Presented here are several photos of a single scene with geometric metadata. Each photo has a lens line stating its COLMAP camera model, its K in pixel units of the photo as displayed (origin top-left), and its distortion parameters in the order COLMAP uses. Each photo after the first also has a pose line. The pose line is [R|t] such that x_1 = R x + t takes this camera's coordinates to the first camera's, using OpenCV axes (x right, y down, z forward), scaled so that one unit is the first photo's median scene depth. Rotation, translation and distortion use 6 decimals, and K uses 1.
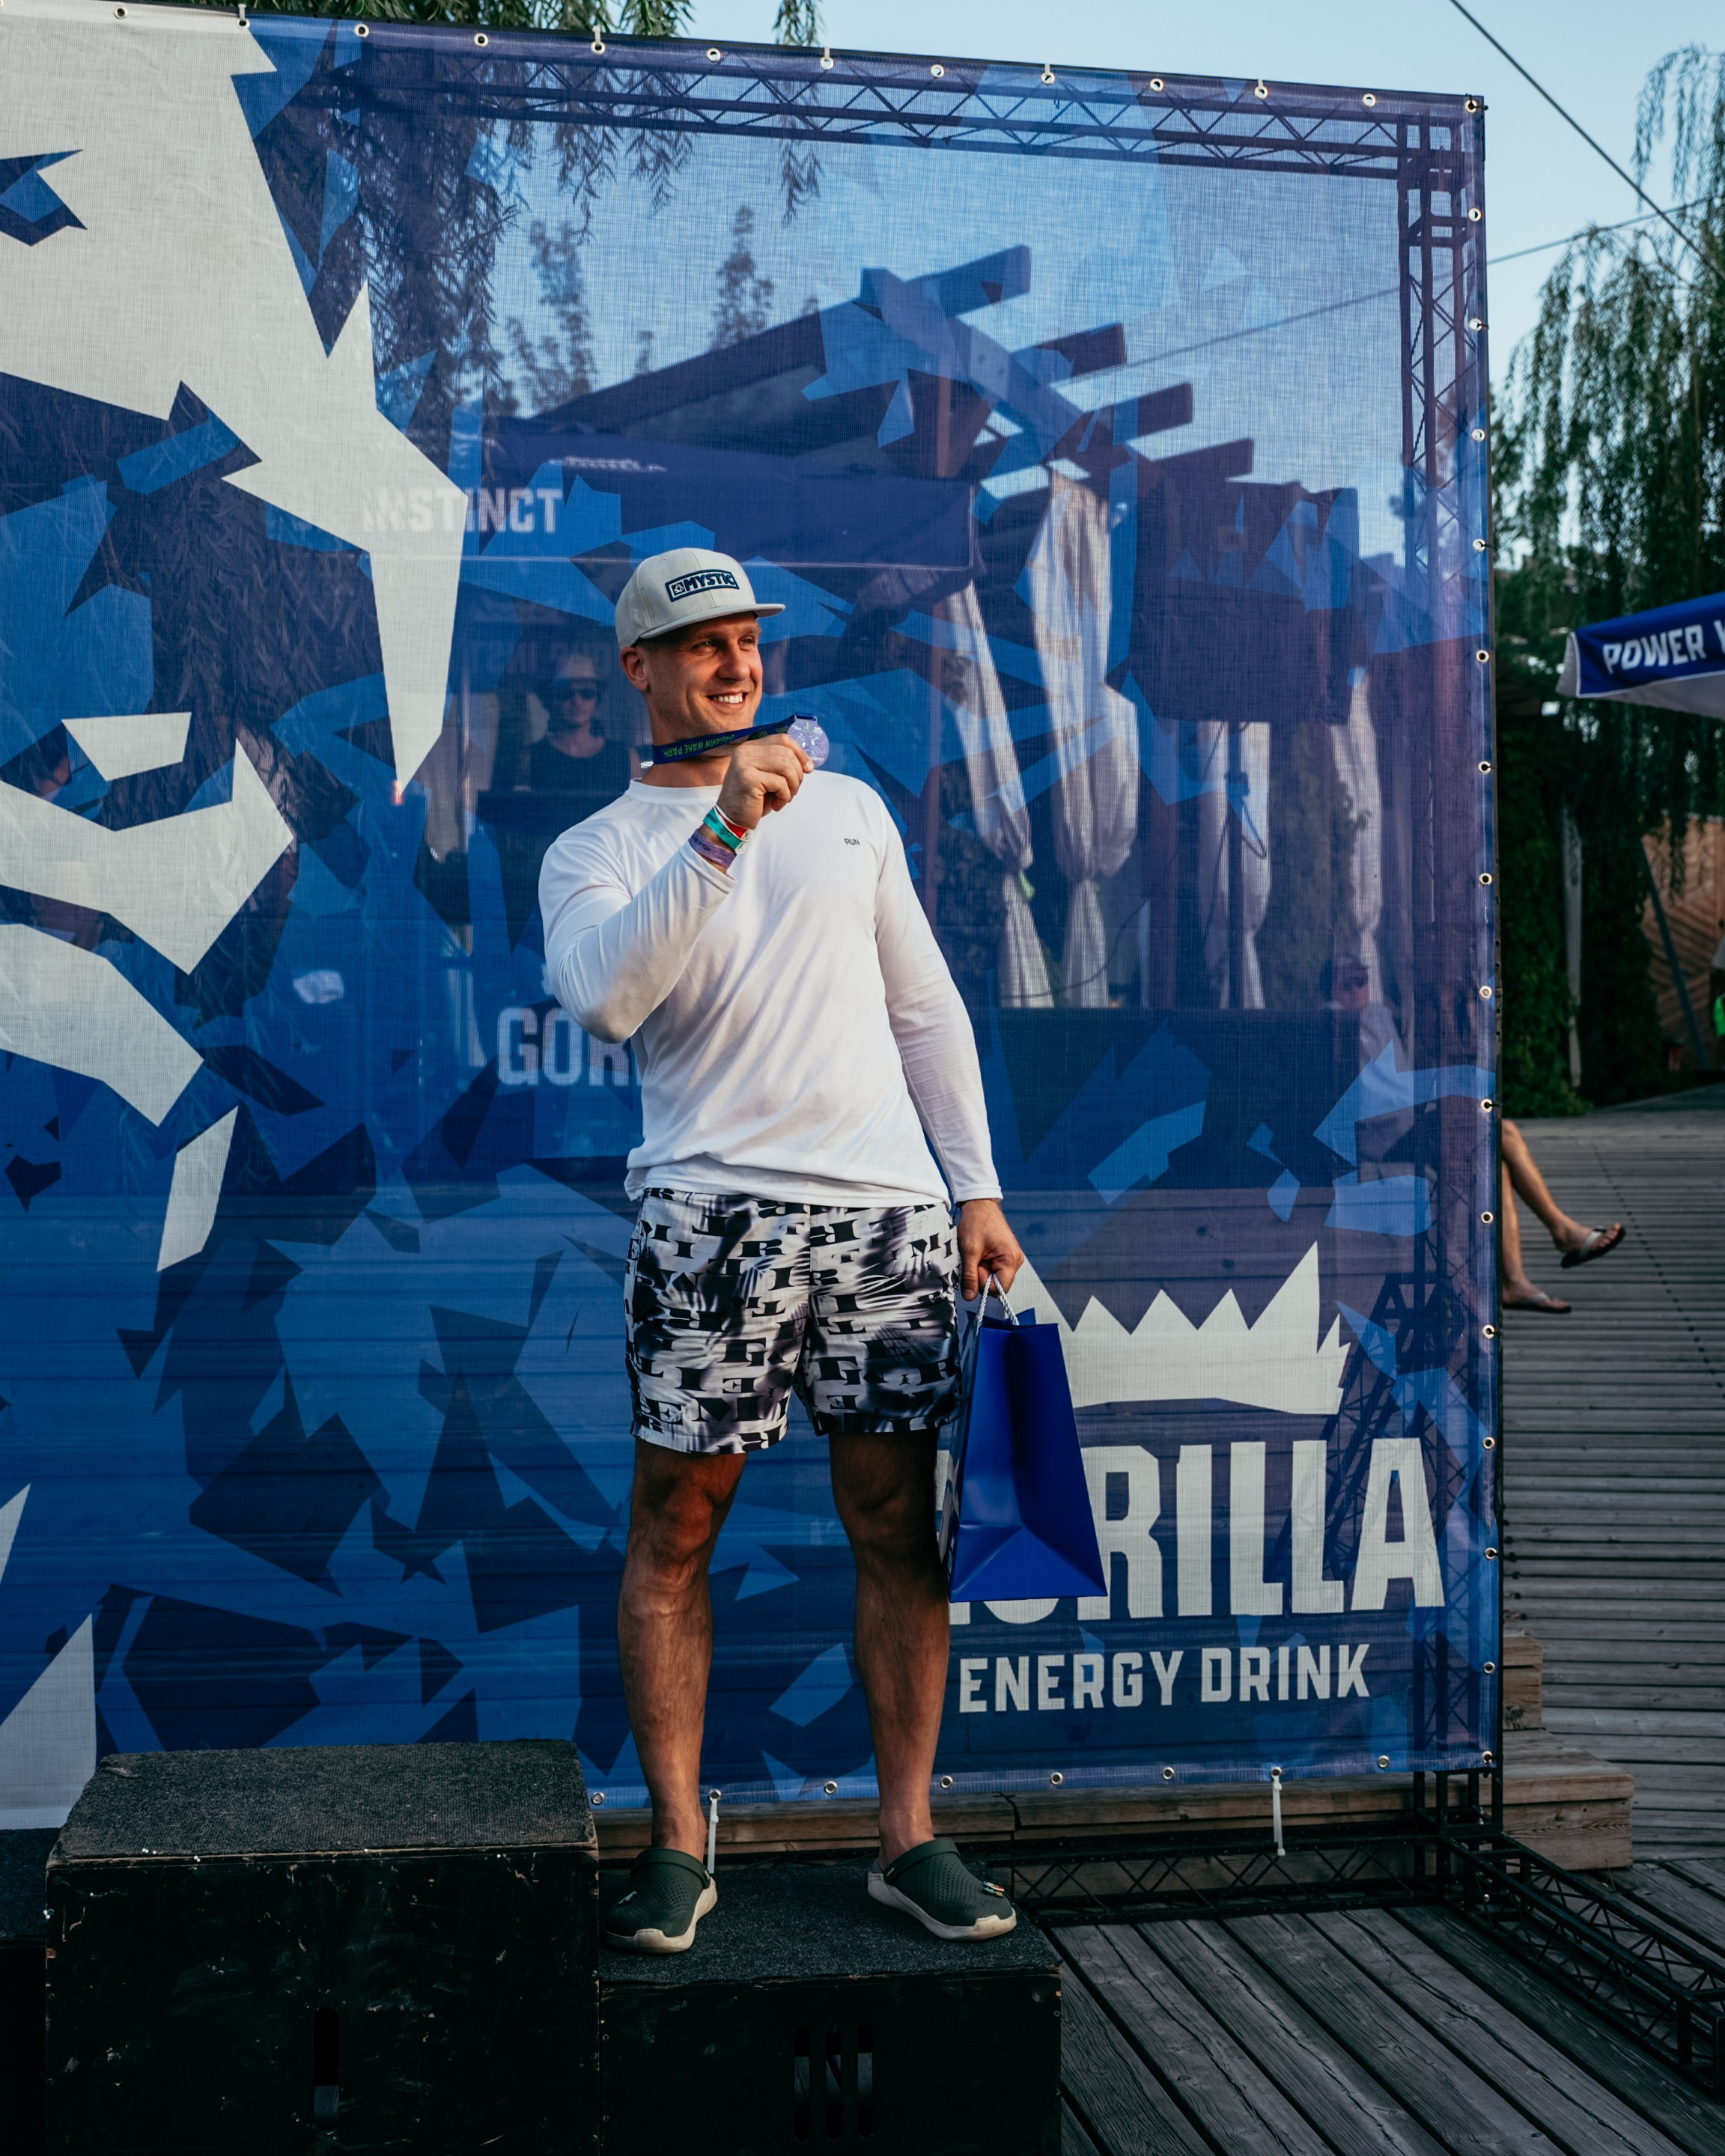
lens RADIAL K [[2699.5, 0, 856.5], [0, 2699.5, 1092.6], [0, 0, 1]] dist [-0.036165, 0.000000]
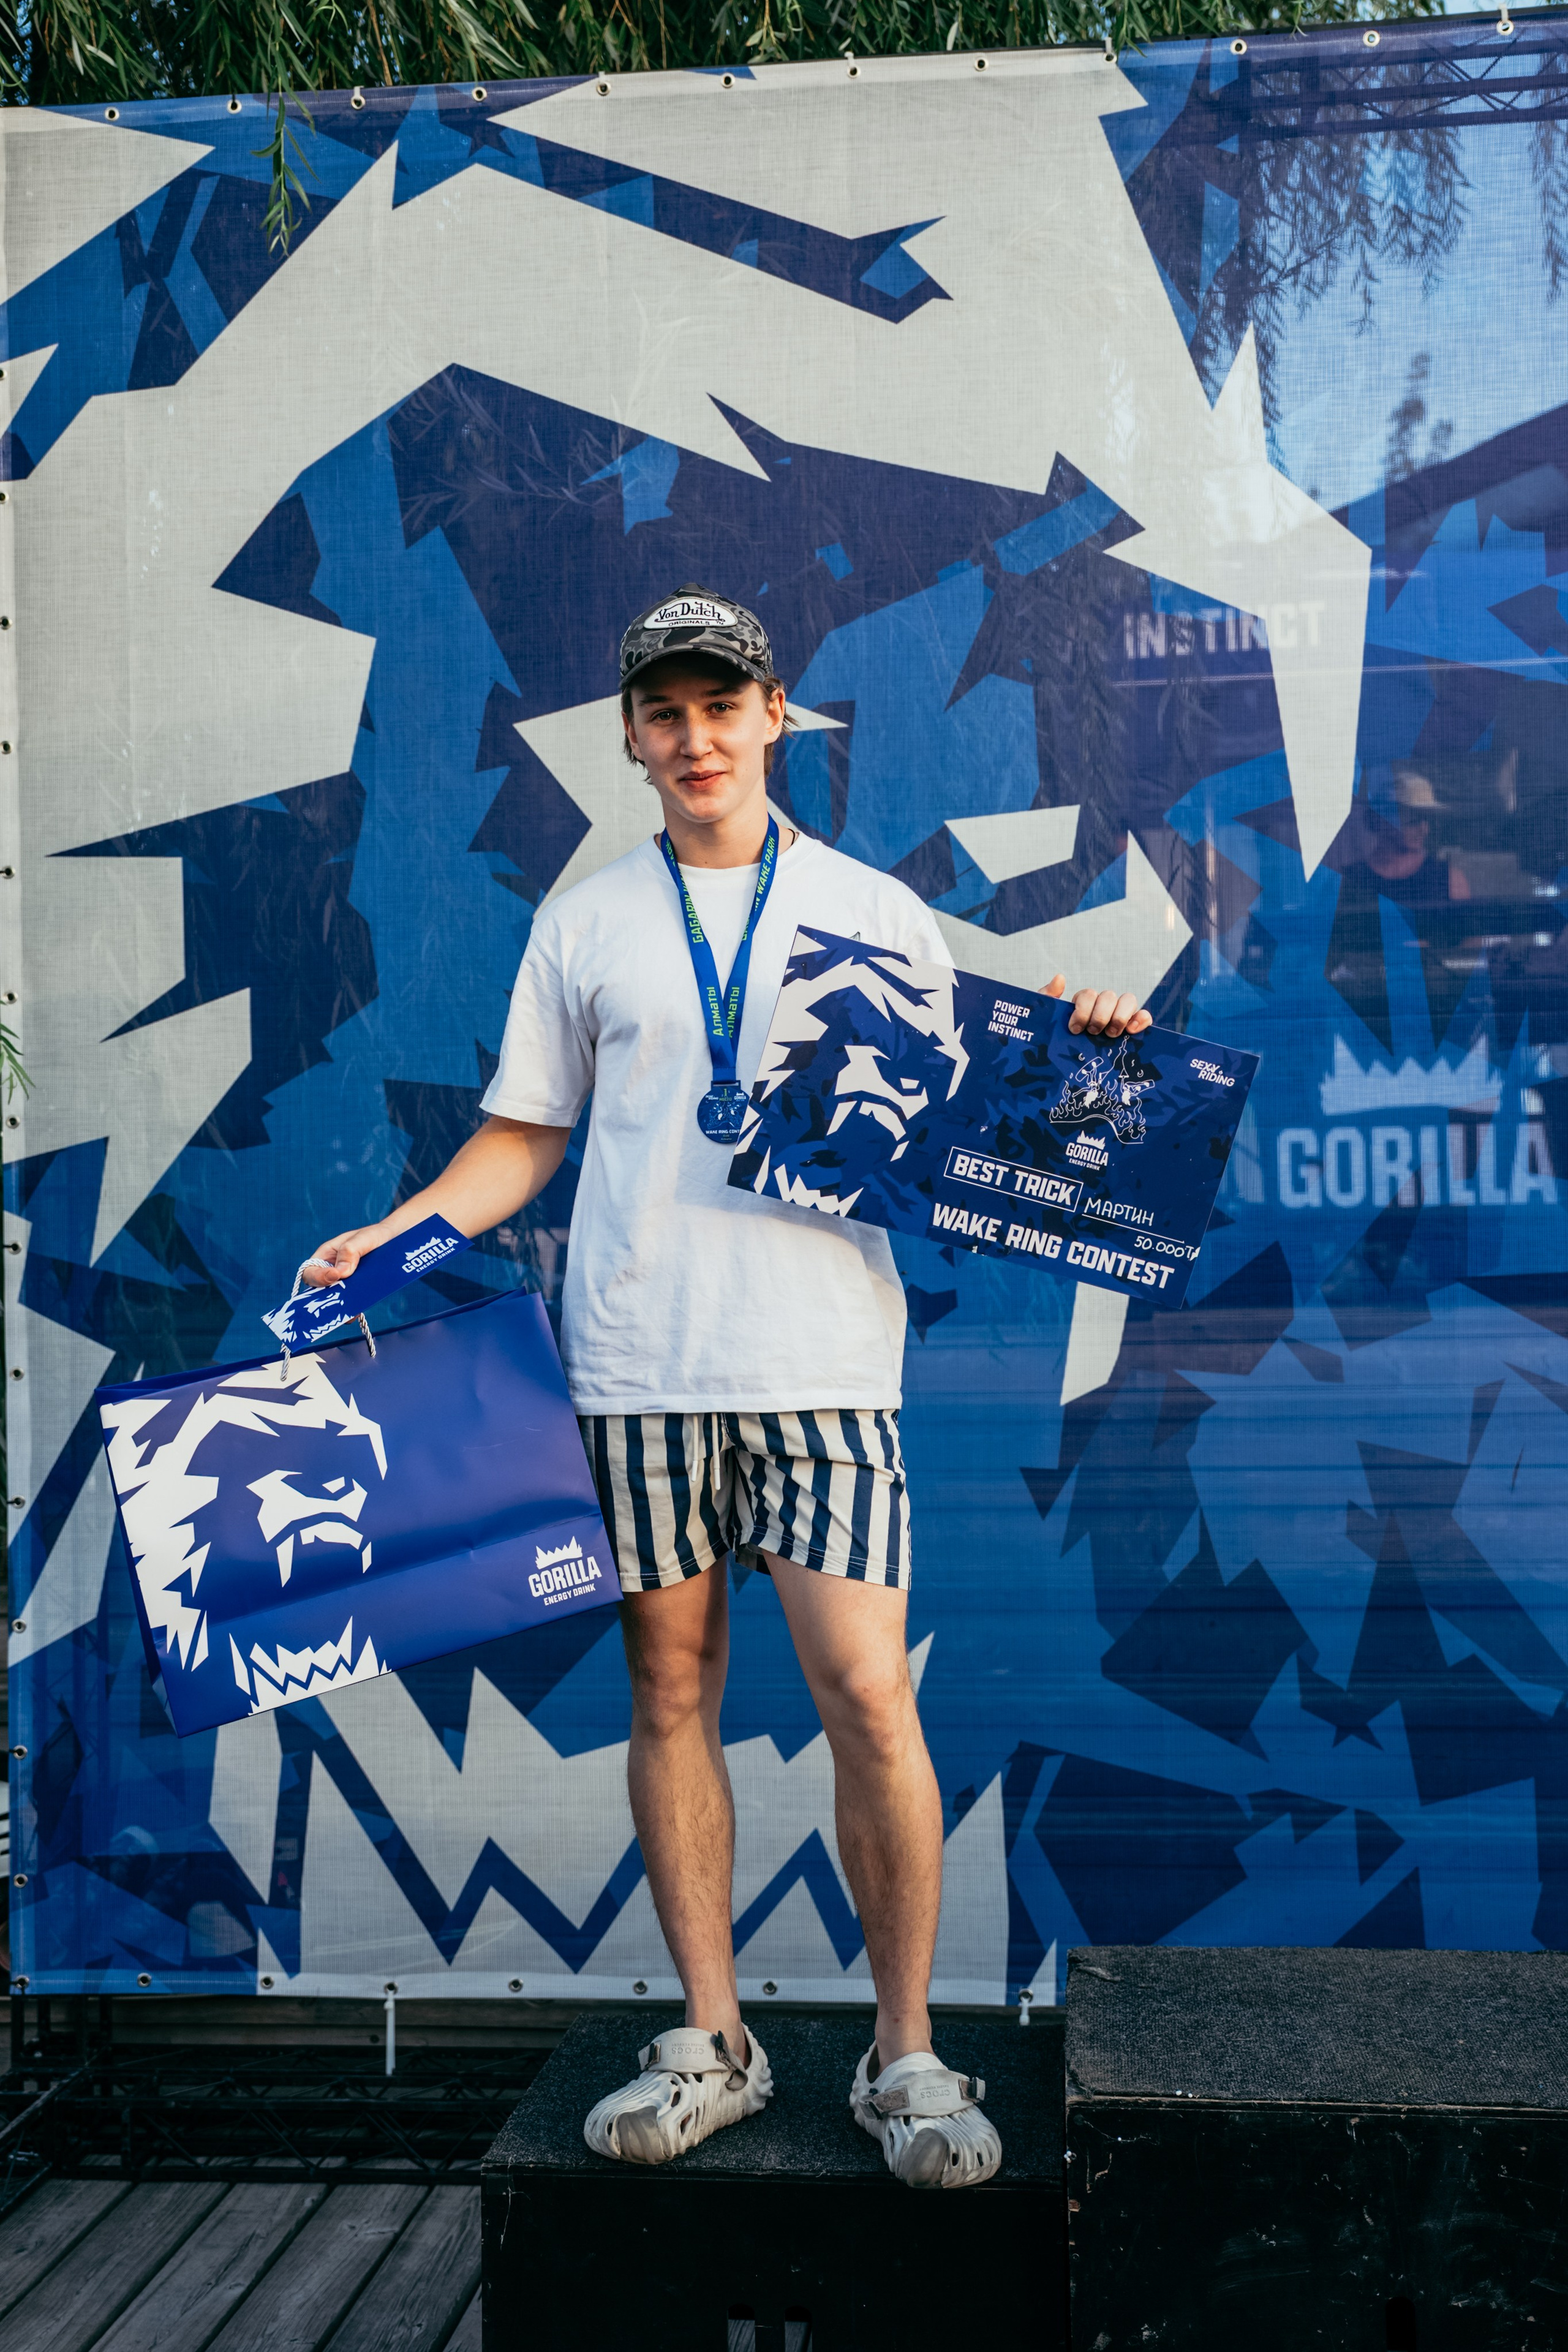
lens RADIAL K [[2402.1, 0, 765.3], [0, 2402.1, 1208.6], [0, 0, 1]] dist [0.032160, 0.000000]
pose [[0.964262, -0.026776, -0.263596, -0.127366], [0.024413, 0.999627, -0.012238, 0.005610], [0.263825, 0.005365, 0.964556, 0.155843]]
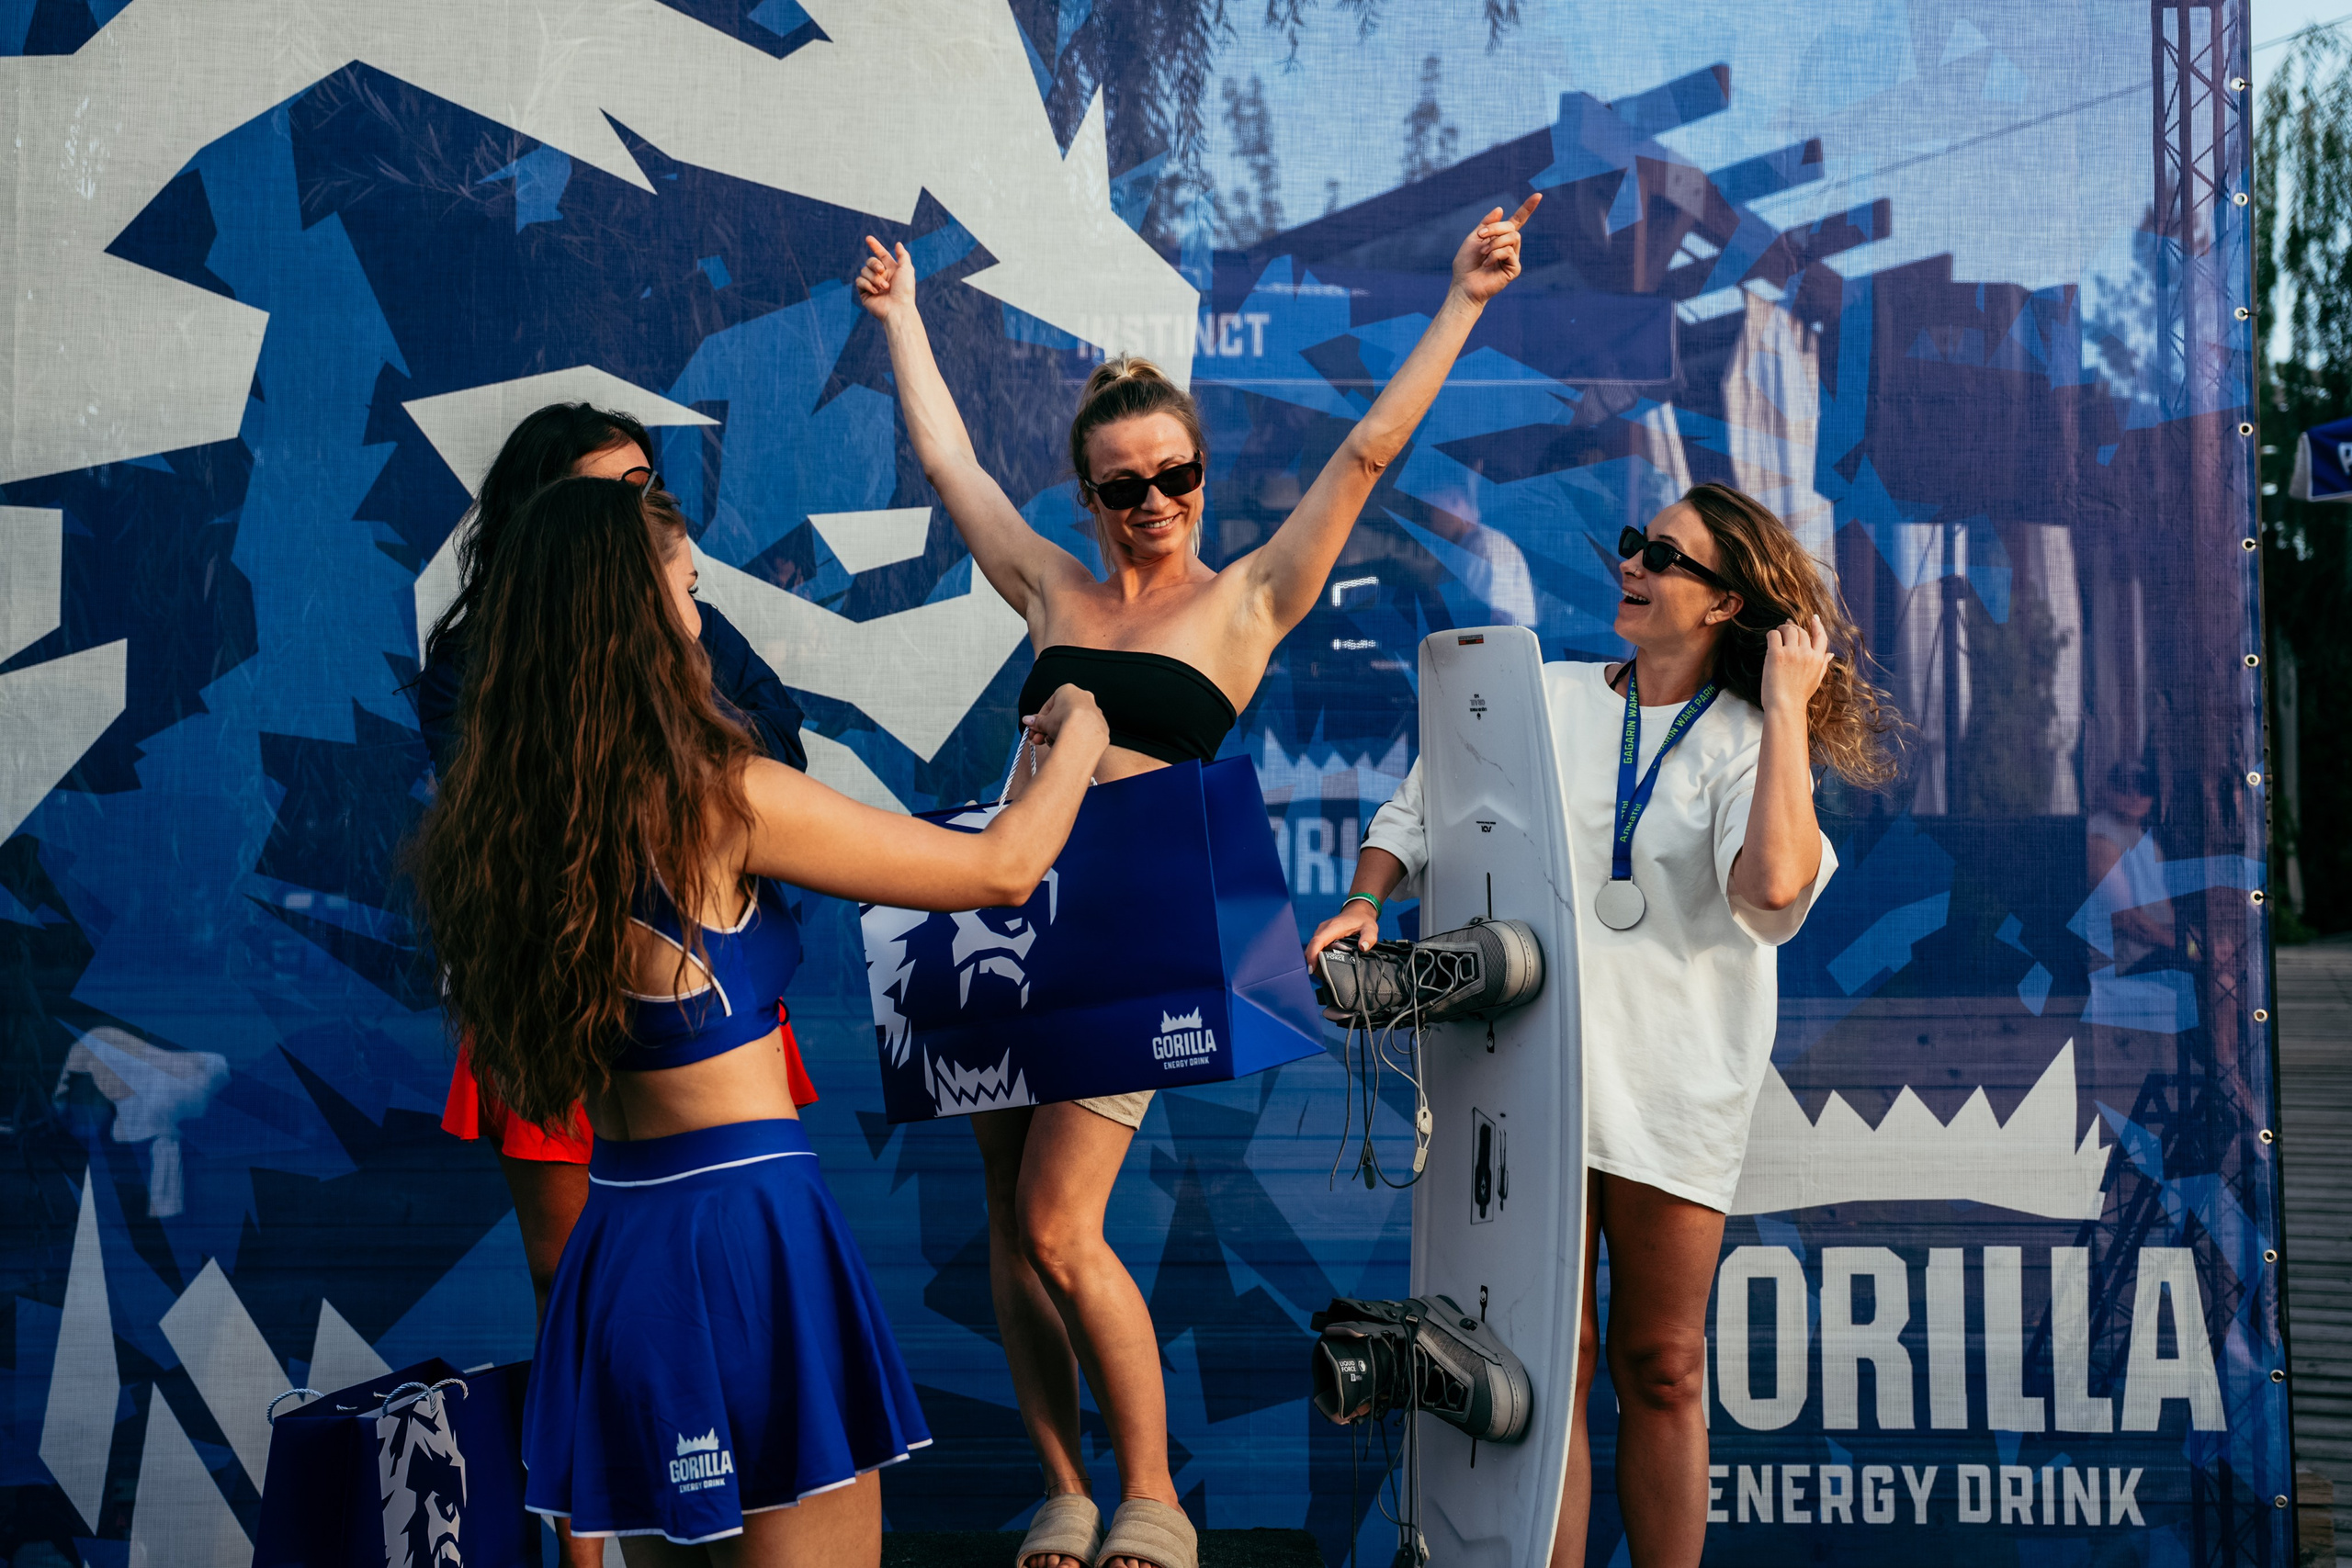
lens RADIAL K [[2609.2, 0, 1195.9], [0, 2609.2, 794.6], [0, 0, 1]] dist [0.077472, 0.000000]
pose [[0.992358, -0.003744, -0.123337, -0.023048], [-0.002834, 0.998585, -0.053110, 0.019332], [0.123361, 0.053054, 0.990943, 0.027122]]
